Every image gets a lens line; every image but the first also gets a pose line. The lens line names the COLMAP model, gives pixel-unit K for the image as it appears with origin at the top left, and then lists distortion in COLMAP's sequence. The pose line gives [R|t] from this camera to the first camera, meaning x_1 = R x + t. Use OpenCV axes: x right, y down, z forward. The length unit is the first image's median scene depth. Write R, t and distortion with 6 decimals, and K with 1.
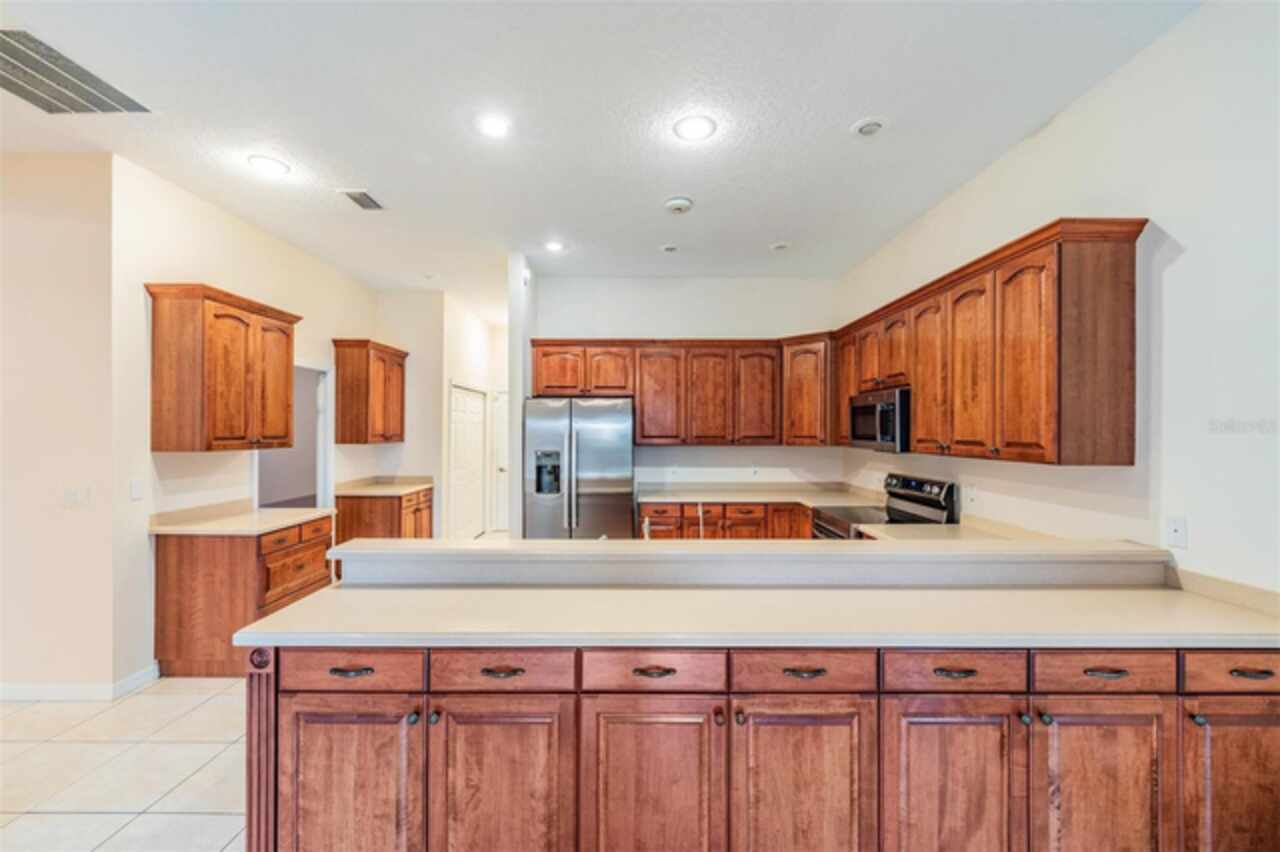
lens RADIAL K [[518.0, 0, 640.0], [0, 518.0, 426.0], [0, 0, 1]] dist [-0.000300, 0.000277]
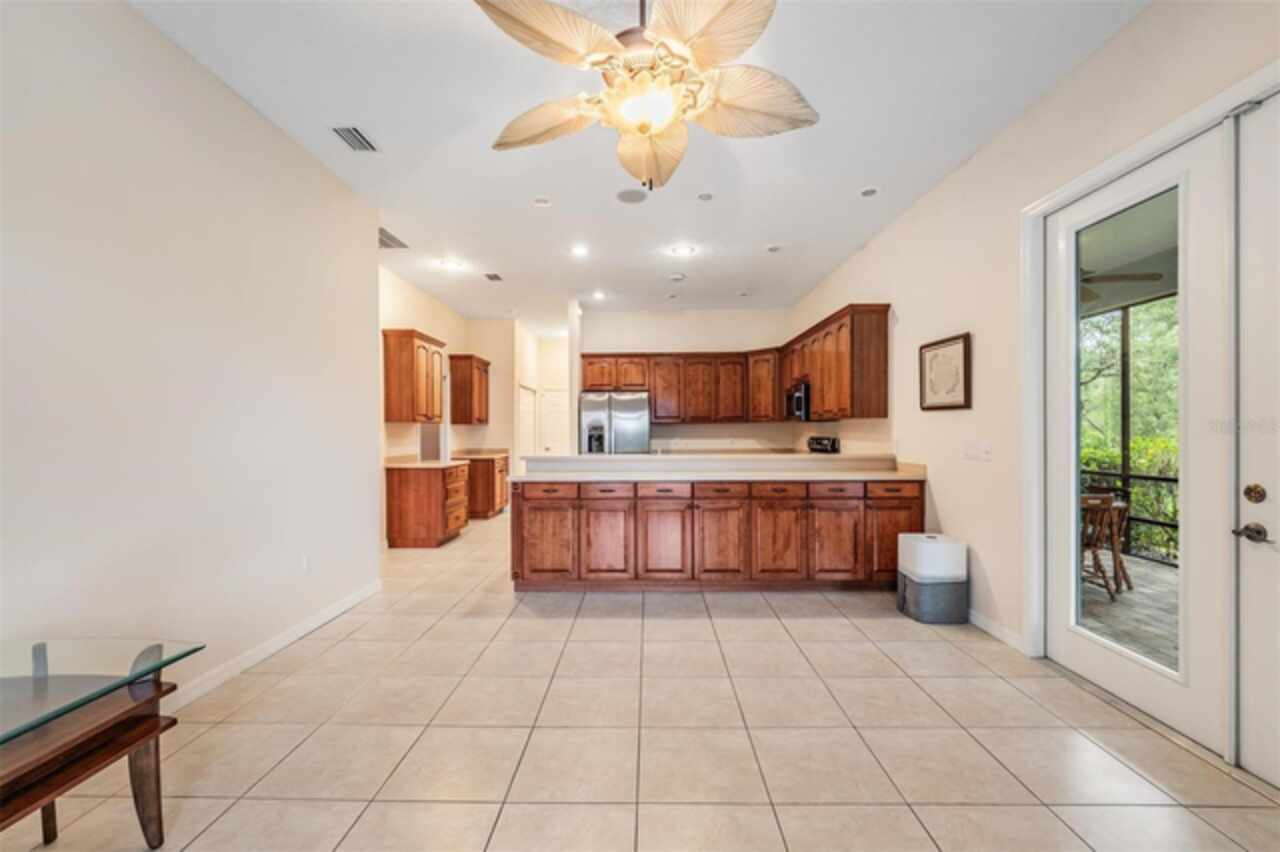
lens RADIAL K [[518.0, 0, 640.0], [0, 518.0, 426.0], [0, 0, 1]] dist [-0.000300, 0.000277]
pose [[0.999850, -0.007264, -0.015692, -0.025188], [0.007275, 0.999973, 0.000670, 0.066305], [0.015687, -0.000784, 0.999877, -0.769503]]
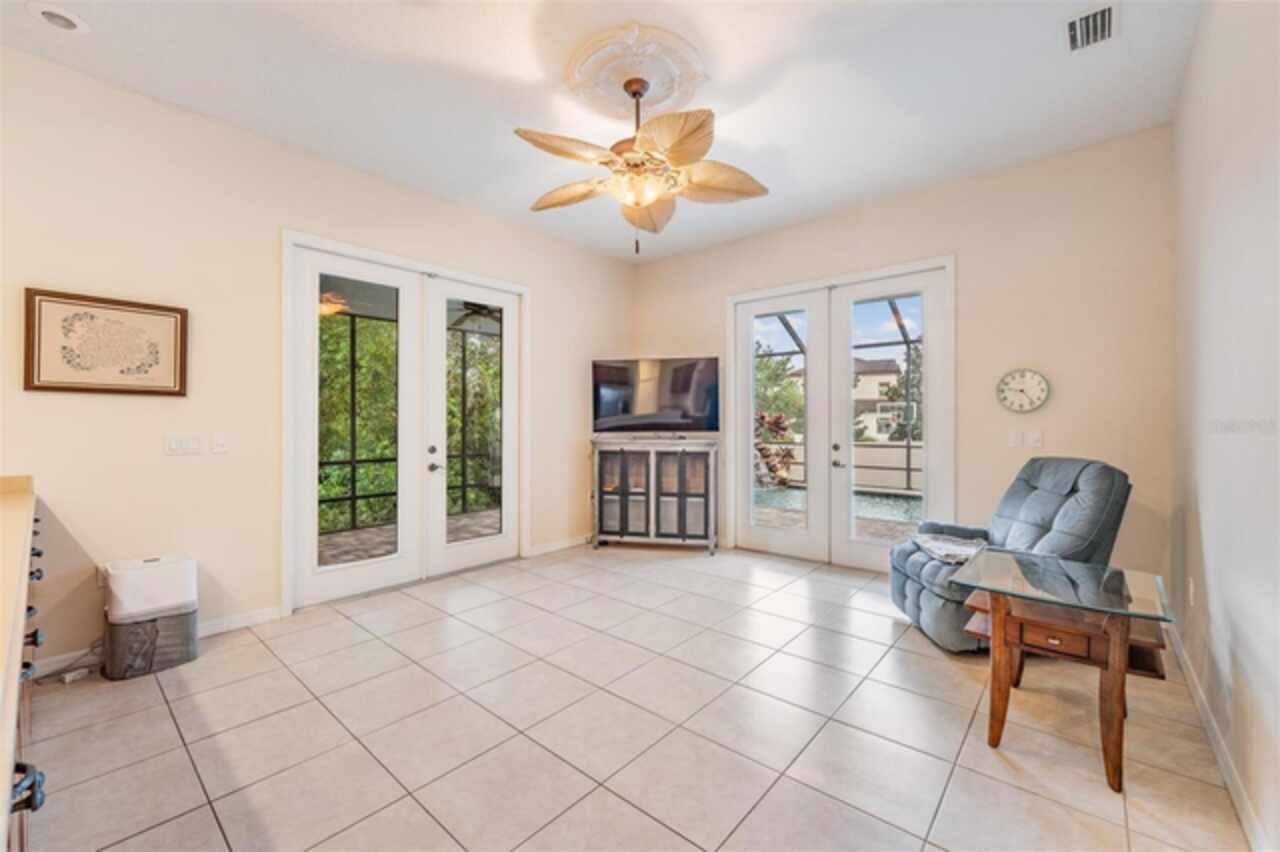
lens RADIAL K [[518.0, 0, 640.0], [0, 518.0, 426.0], [0, 0, 1]] dist [-0.000300, 0.000277]
pose [[-0.756812, -0.004500, 0.653617, -0.593623], [-0.004752, 0.999988, 0.001383, 0.083982], [-0.653615, -0.002059, -0.756824, 0.495609]]
